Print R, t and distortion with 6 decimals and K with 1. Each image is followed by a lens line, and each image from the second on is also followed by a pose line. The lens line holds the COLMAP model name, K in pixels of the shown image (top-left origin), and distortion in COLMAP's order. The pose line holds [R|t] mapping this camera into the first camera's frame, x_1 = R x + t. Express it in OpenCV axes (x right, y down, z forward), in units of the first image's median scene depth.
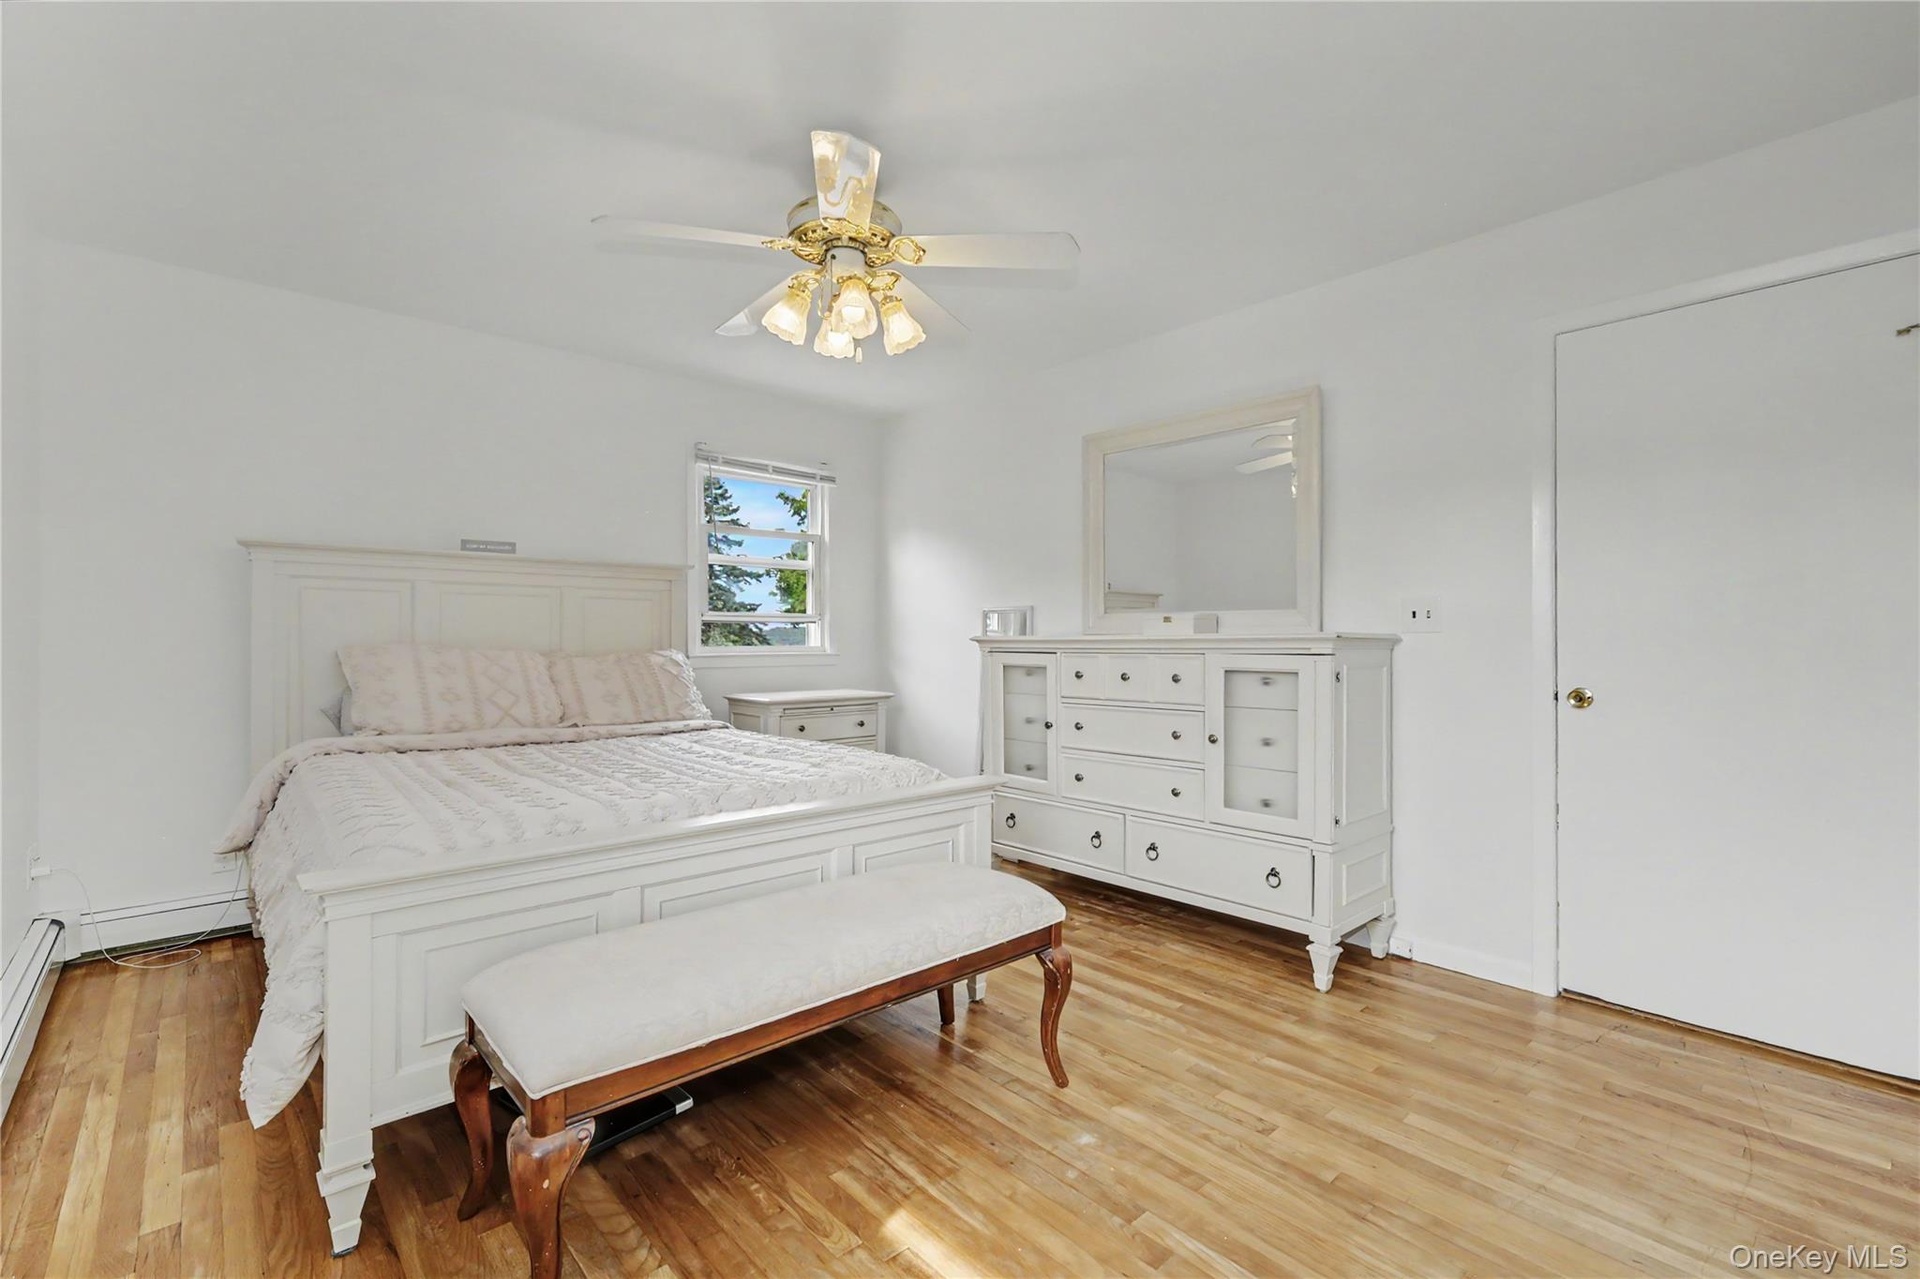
lens RADIAL K [[836.7, 0, 963.1], [0, 836.7, 640.5], [0, 0, 1]] dist [-0.000628, -0.000019]
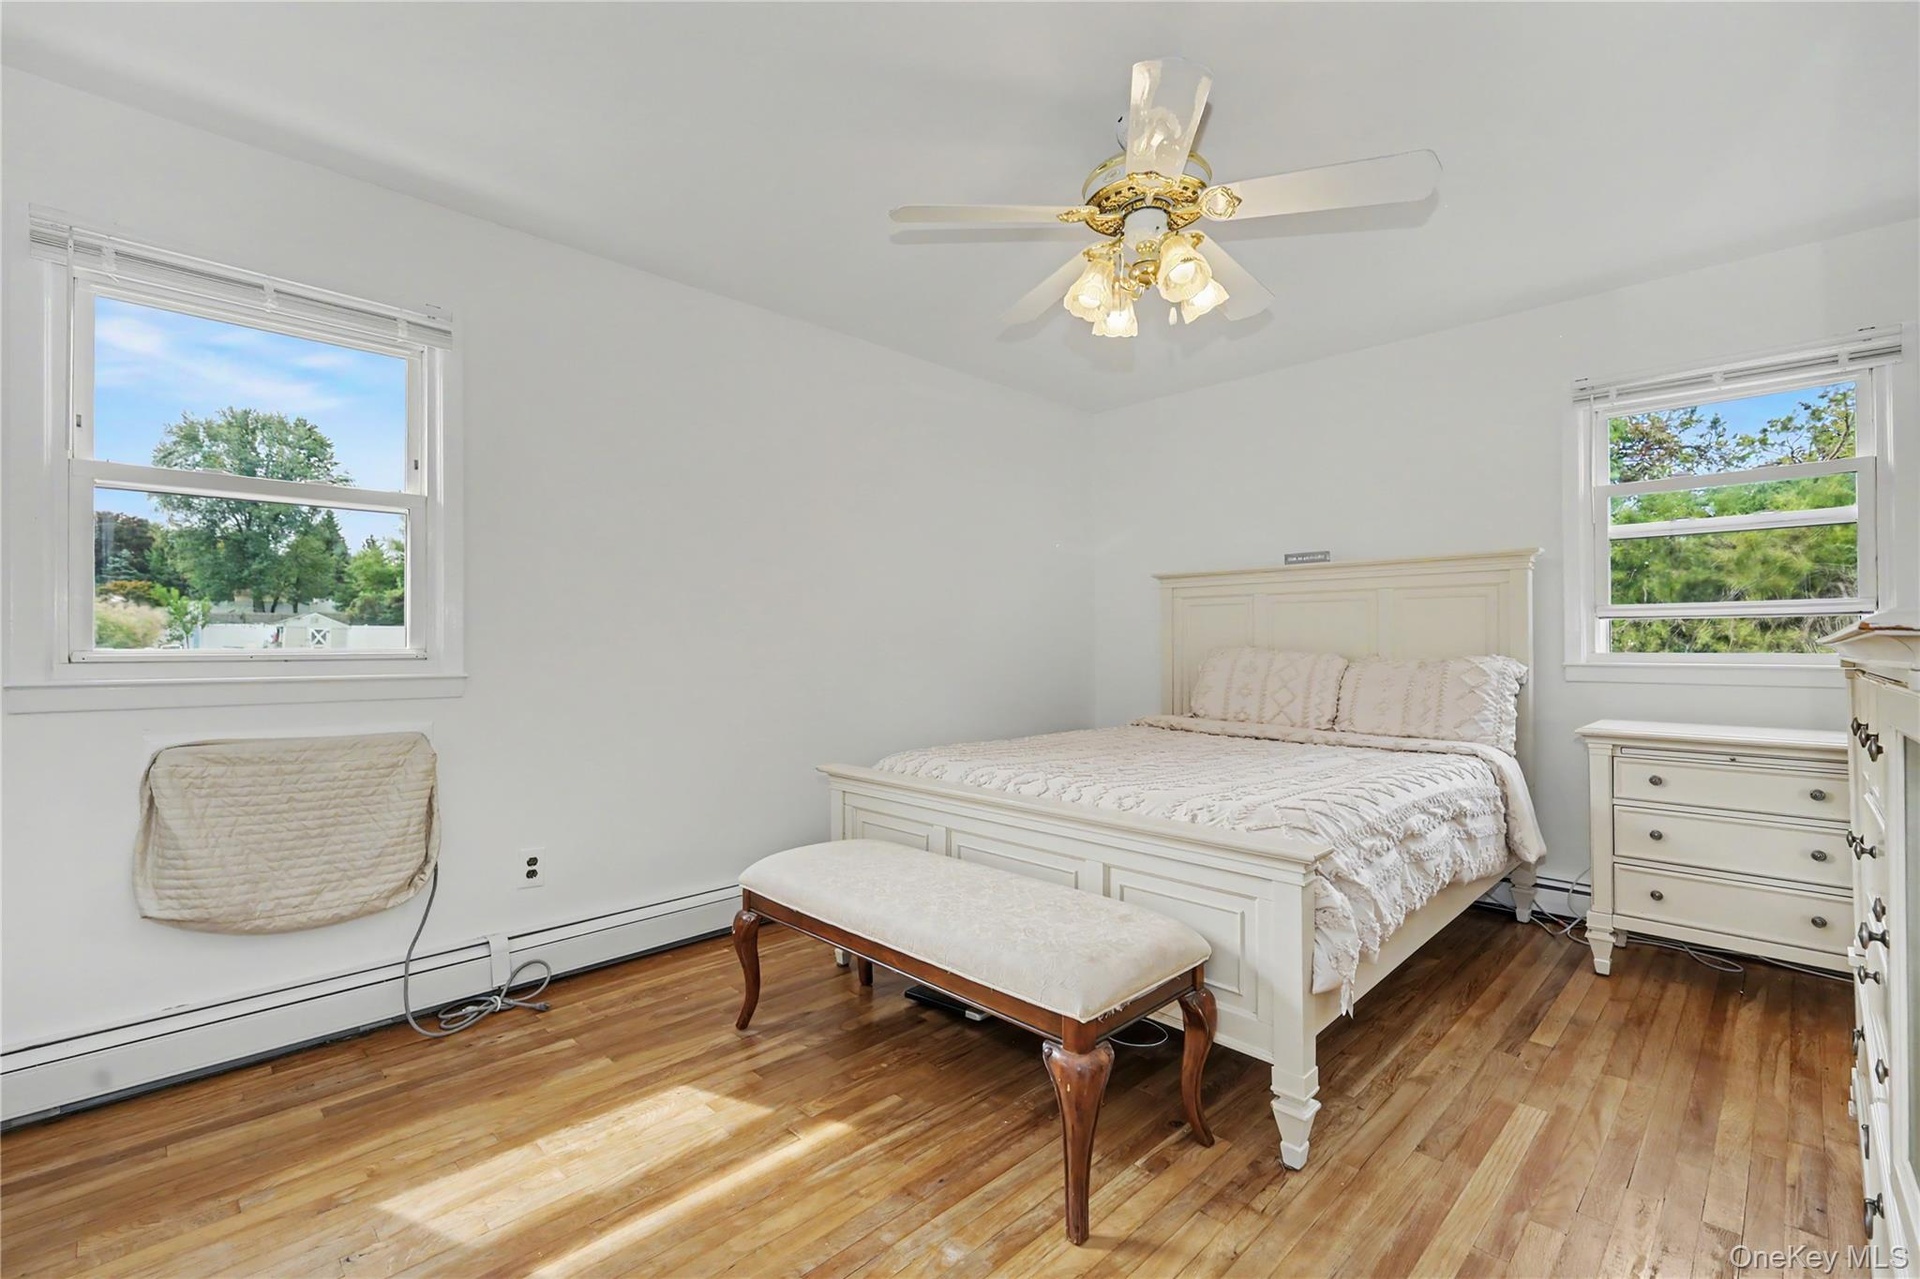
lens RADIAL K [[836.7, 0, 963.1], [0, 836.7, 635.4], [0, 0, 1]] dist [-0.000628, -0.000019]
pose [[0.040503, -0.009119, -0.999138, 0.648701], [0.000759, 0.999958, -0.009096, -0.002000], [0.999179, -0.000390, 0.040508, 0.653272]]
